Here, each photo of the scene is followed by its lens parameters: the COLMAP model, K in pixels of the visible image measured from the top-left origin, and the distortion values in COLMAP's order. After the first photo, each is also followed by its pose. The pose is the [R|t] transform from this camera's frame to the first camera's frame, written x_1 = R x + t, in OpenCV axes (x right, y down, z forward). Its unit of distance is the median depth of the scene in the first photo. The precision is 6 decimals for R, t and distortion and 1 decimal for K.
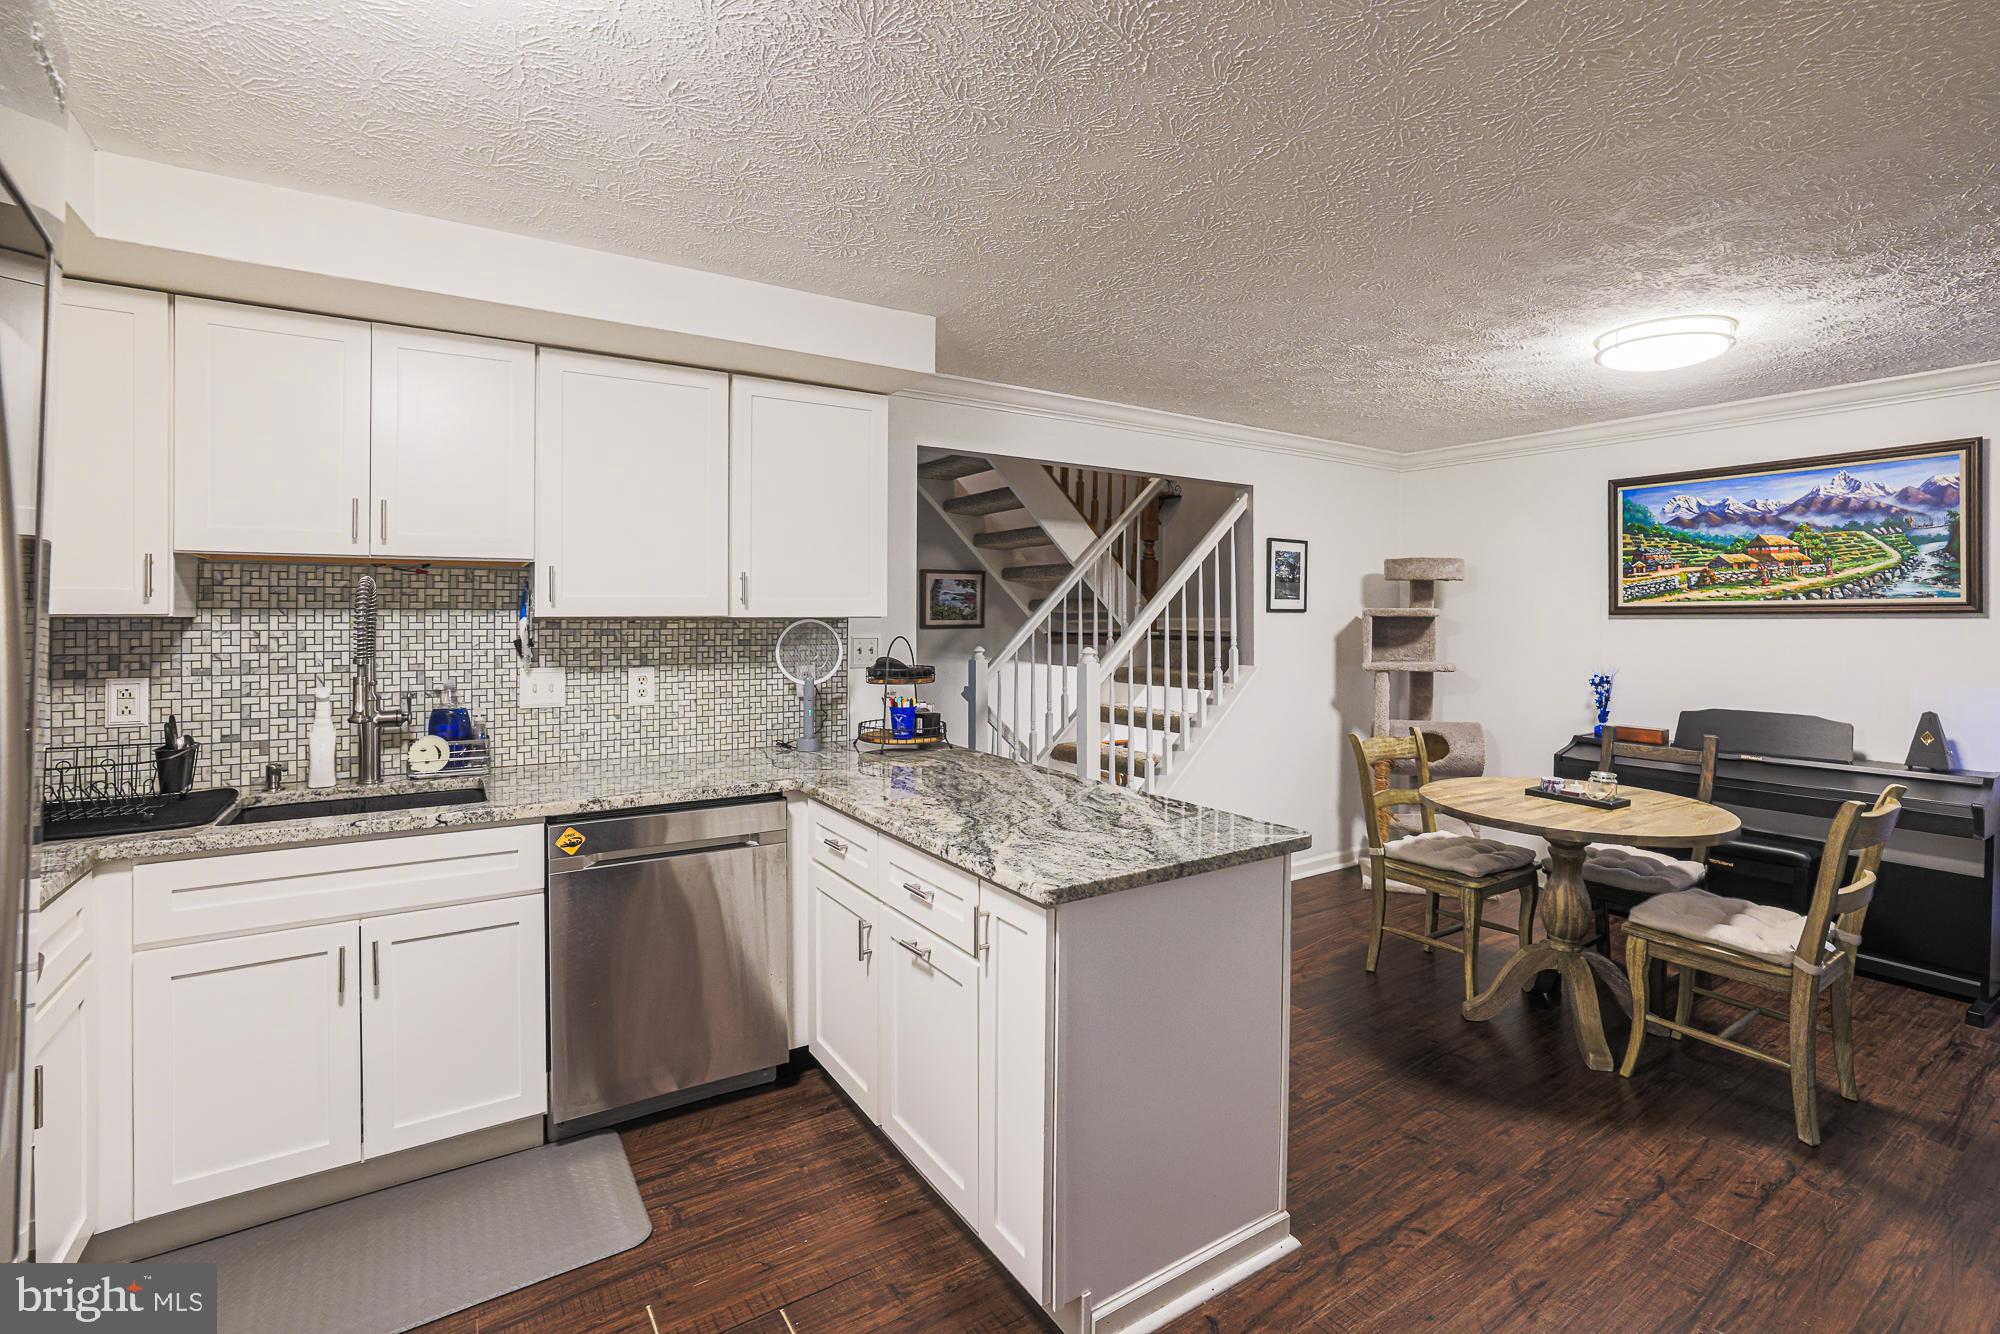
lens RADIAL K [[898.5, 0, 994.4], [0, 898.5, 616.2], [0, 0, 1]] dist [-0.036268, 0.015595]
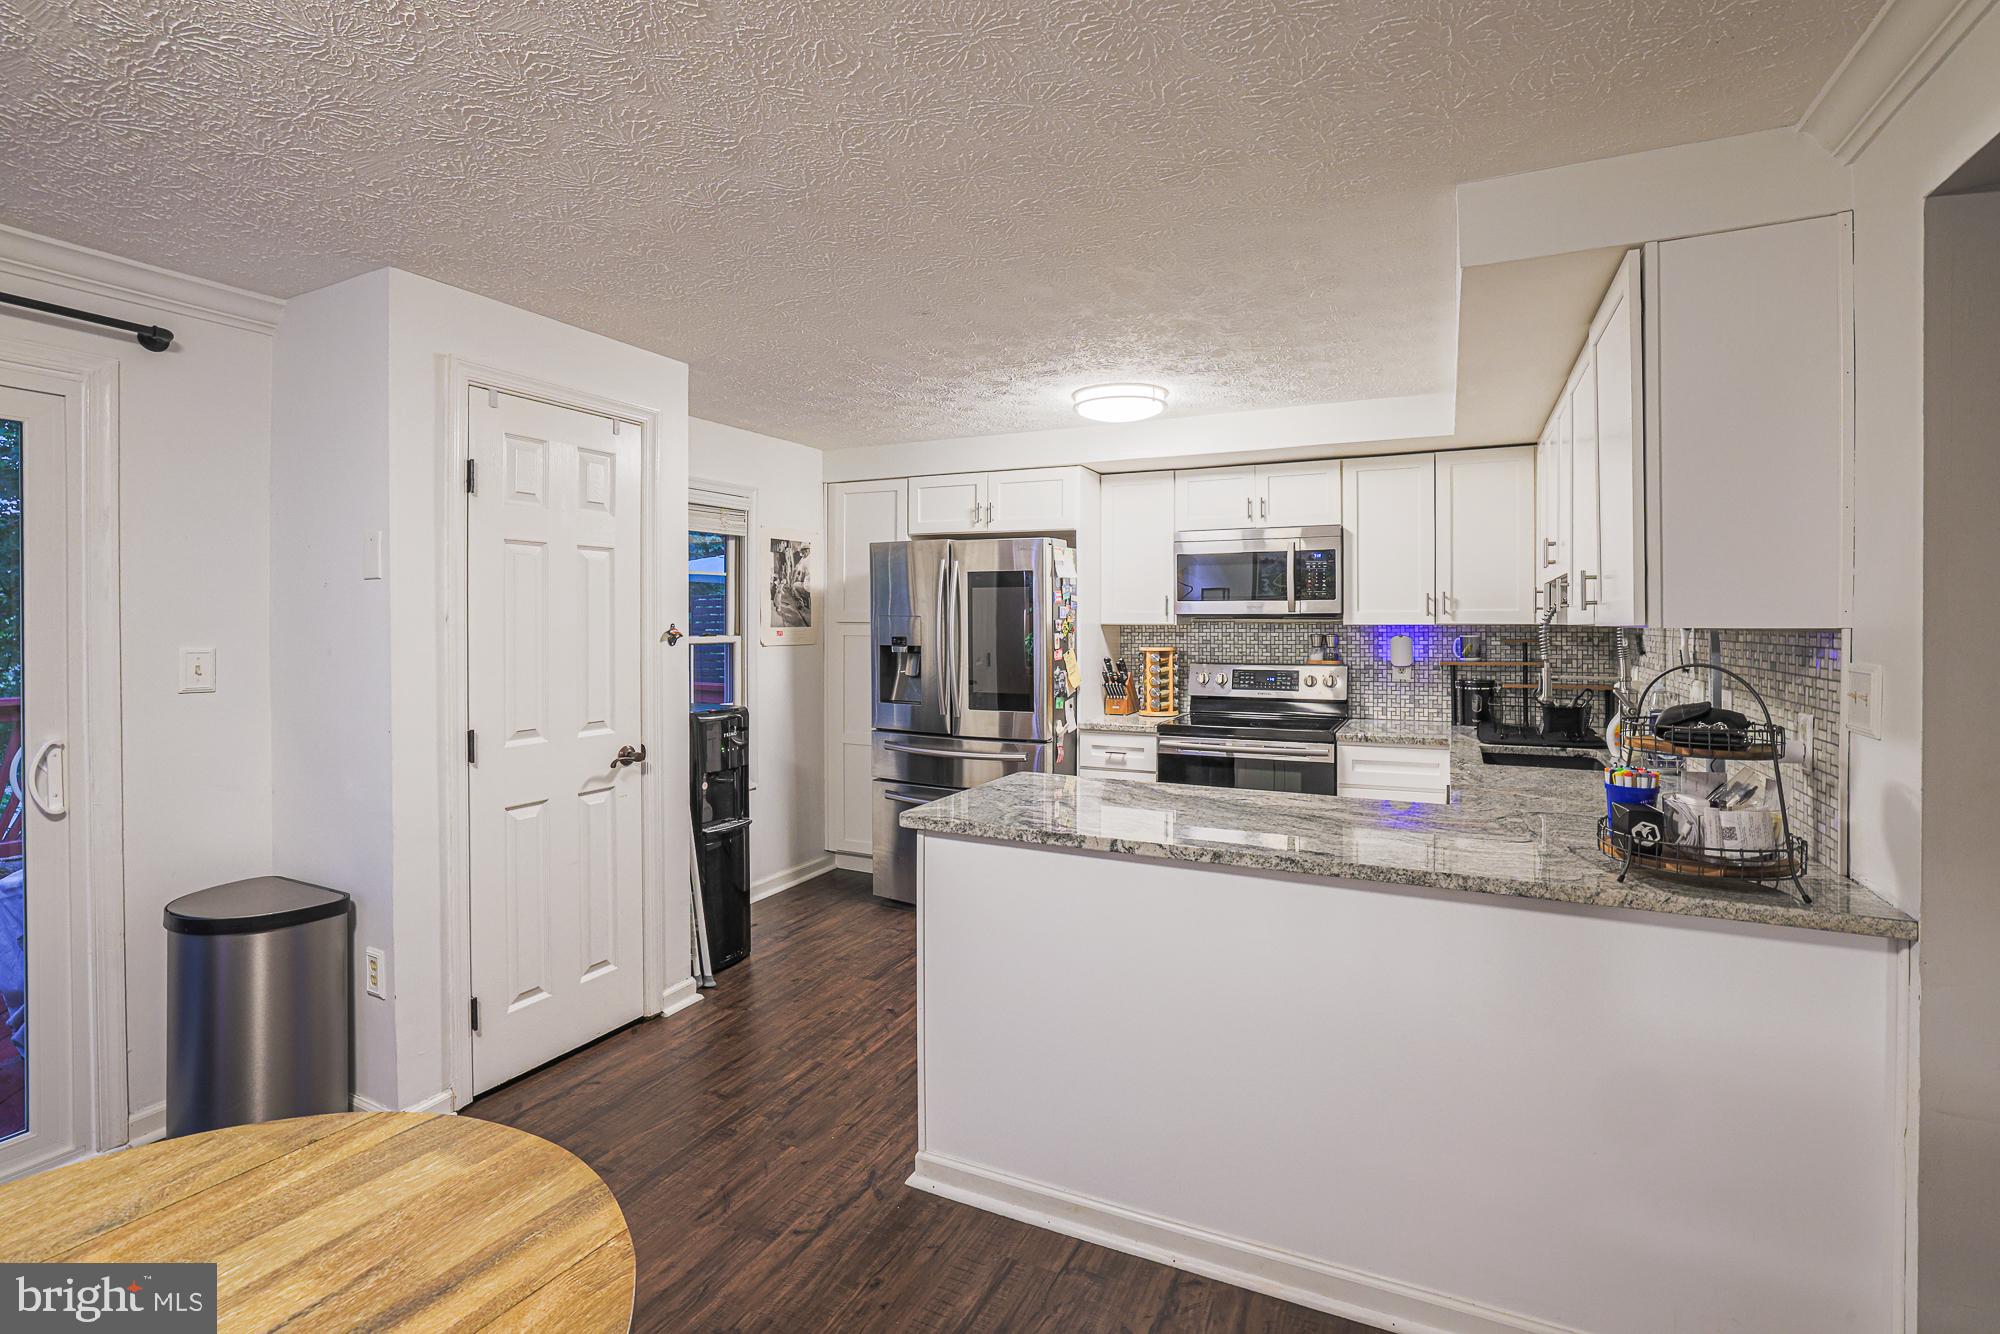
lens RADIAL K [[880.5, 0, 996.9], [0, 880.5, 623.3], [0, 0, 1]] dist [-0.000019, 0.000563]
pose [[-0.861635, -0.001829, -0.507525, 0.431561], [-0.003538, 0.999991, 0.002403, -0.000959], [0.507516, 0.003866, -0.861634, 1.068224]]
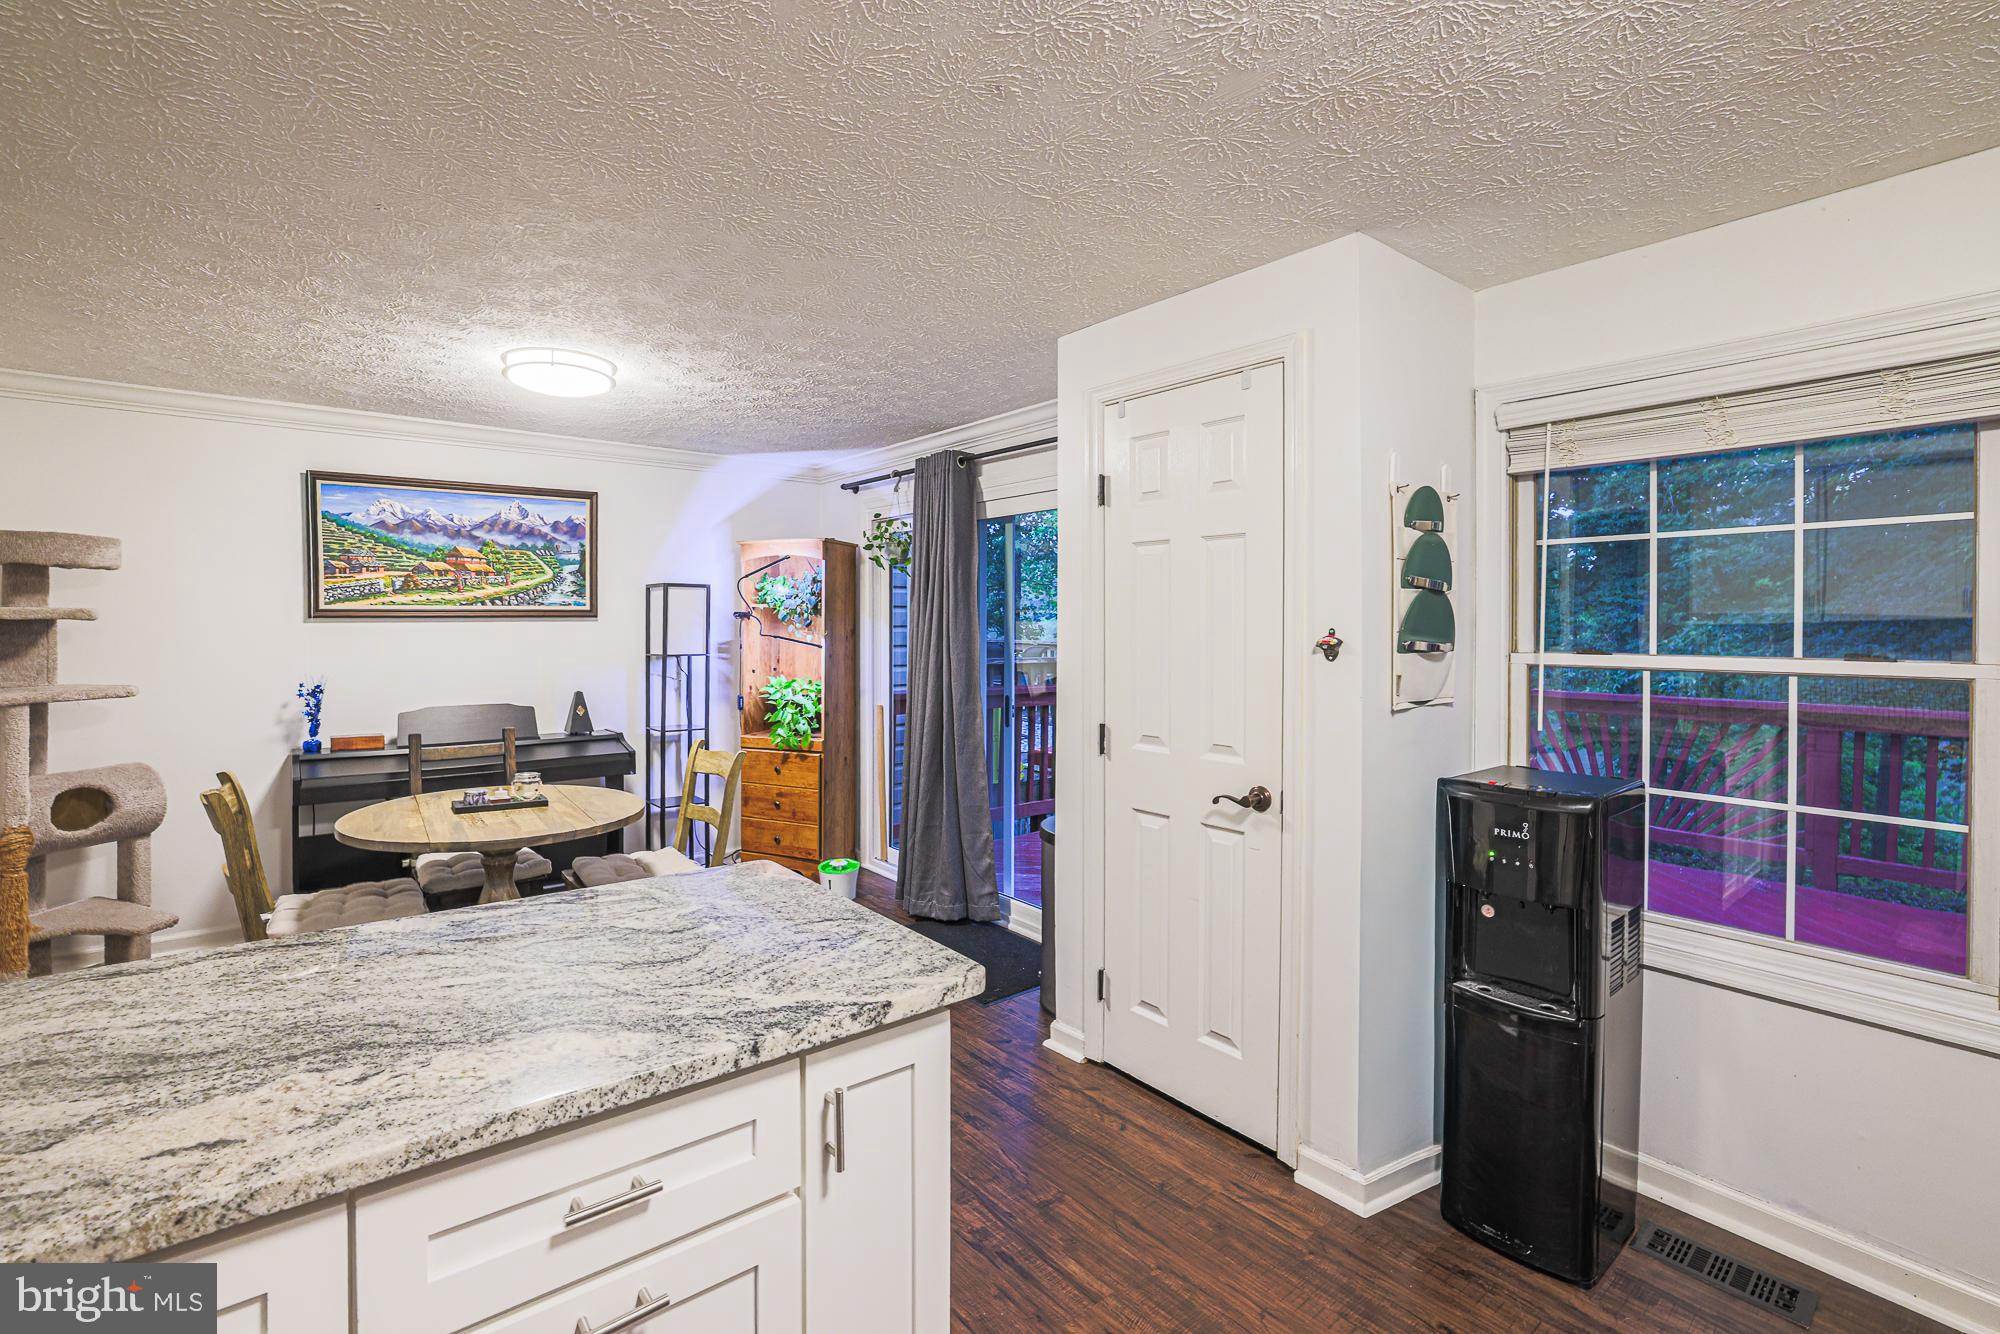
lens RADIAL K [[903.2, 0, 961.1], [0, 903.2, 624.1], [0, 0, 1]] dist [-0.044162, 0.019979]
pose [[-0.084069, -0.006468, 0.996439, -0.307202], [-0.002924, 0.999976, 0.006244, -0.002925], [-0.996456, -0.002388, -0.084086, 0.459827]]
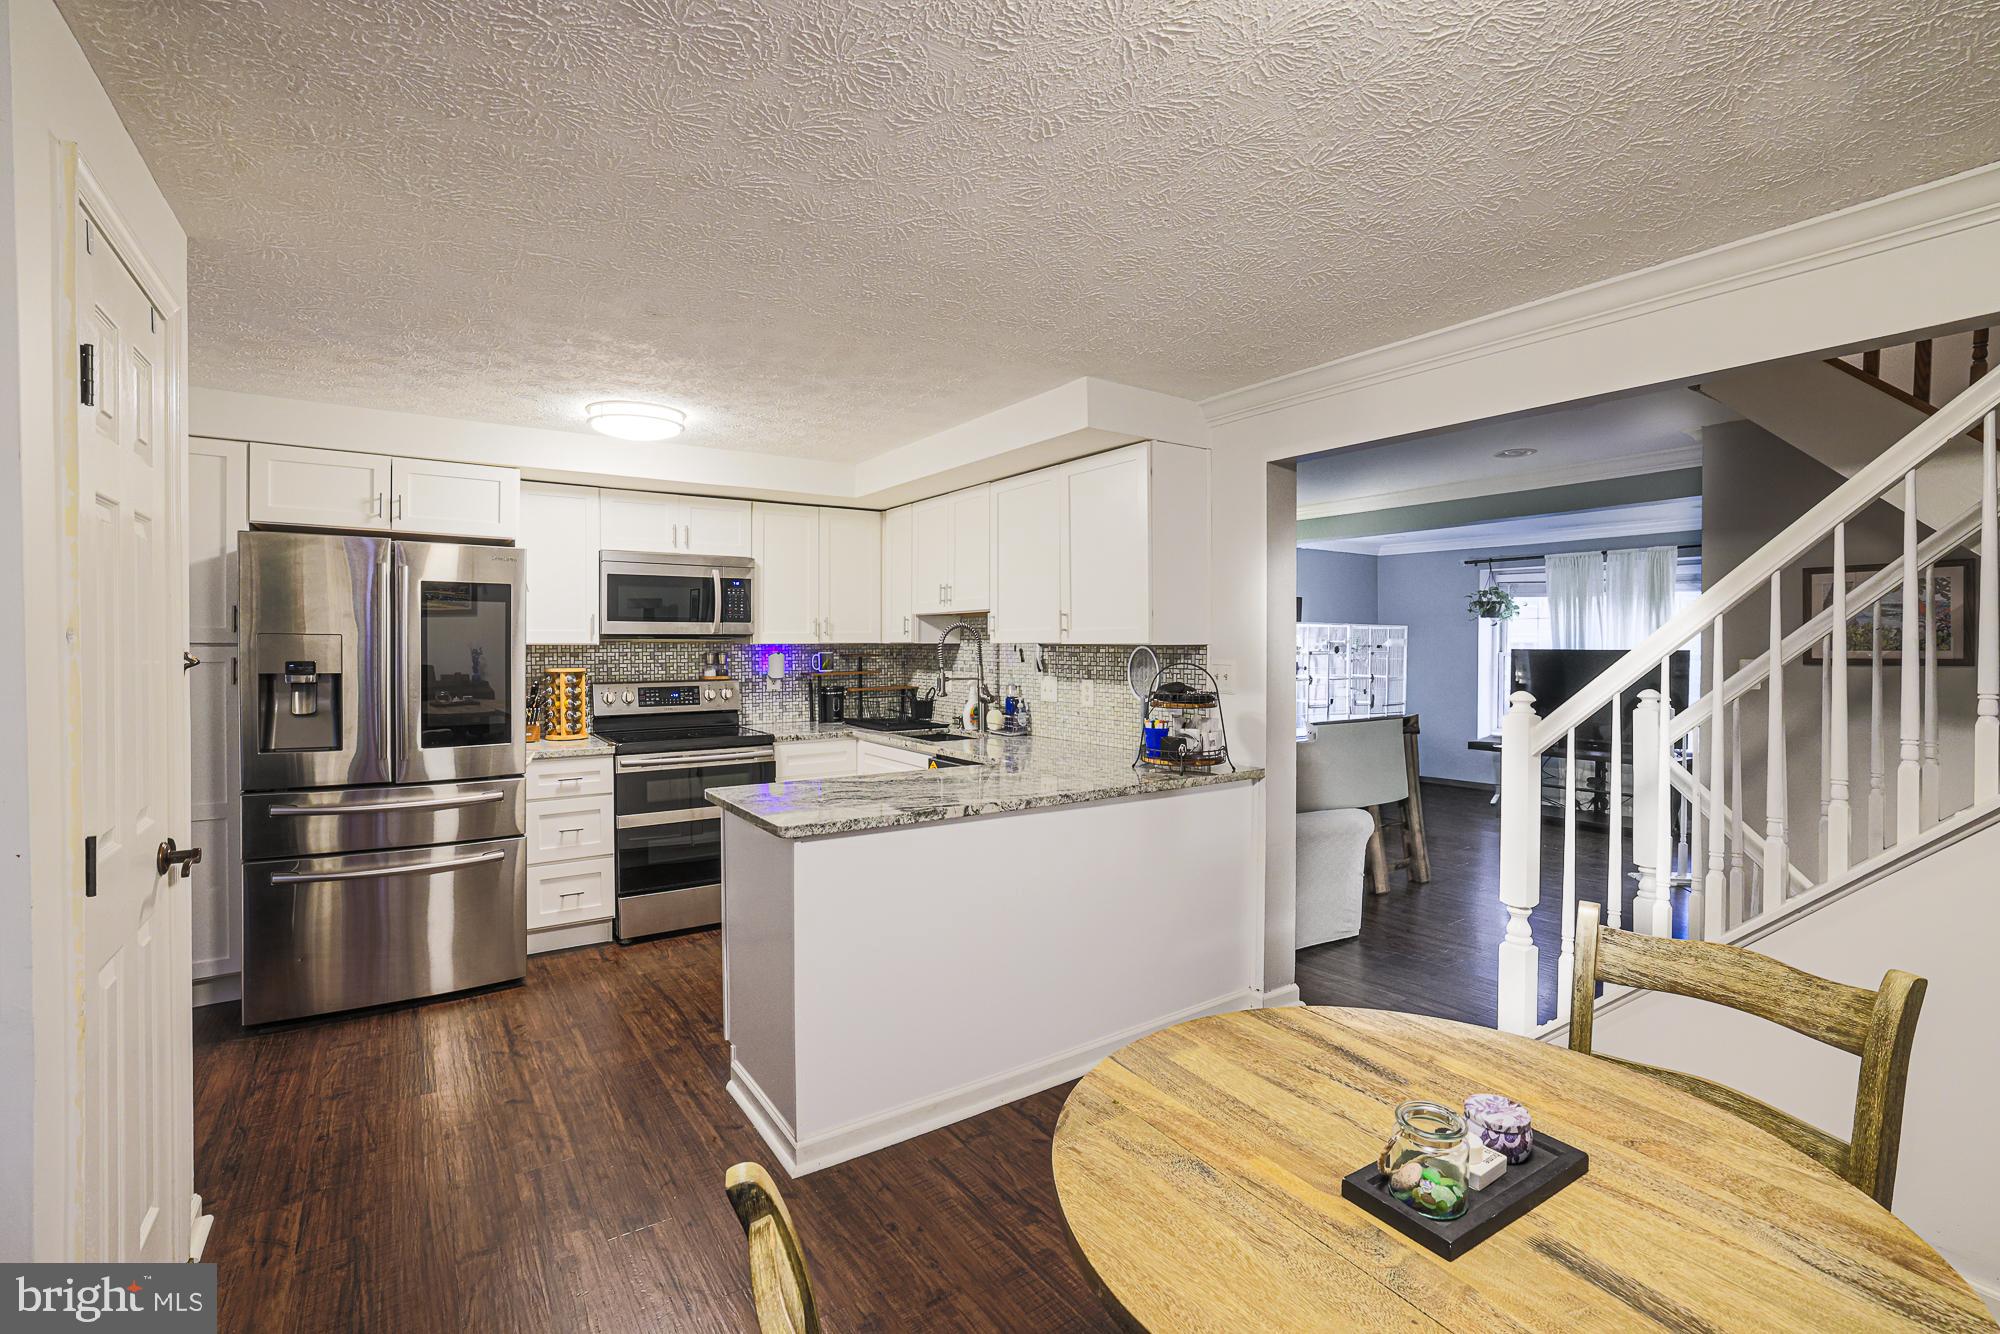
lens RADIAL K [[894.6, 0, 950.3], [0, 894.6, 649.6], [0, 0, 1]] dist [-0.046007, 0.026024]
pose [[-0.017992, 0.004658, -0.999827, 0.802481], [-0.001901, 0.999987, 0.004693, 0.003281], [0.999836, 0.001985, -0.017983, 0.651733]]
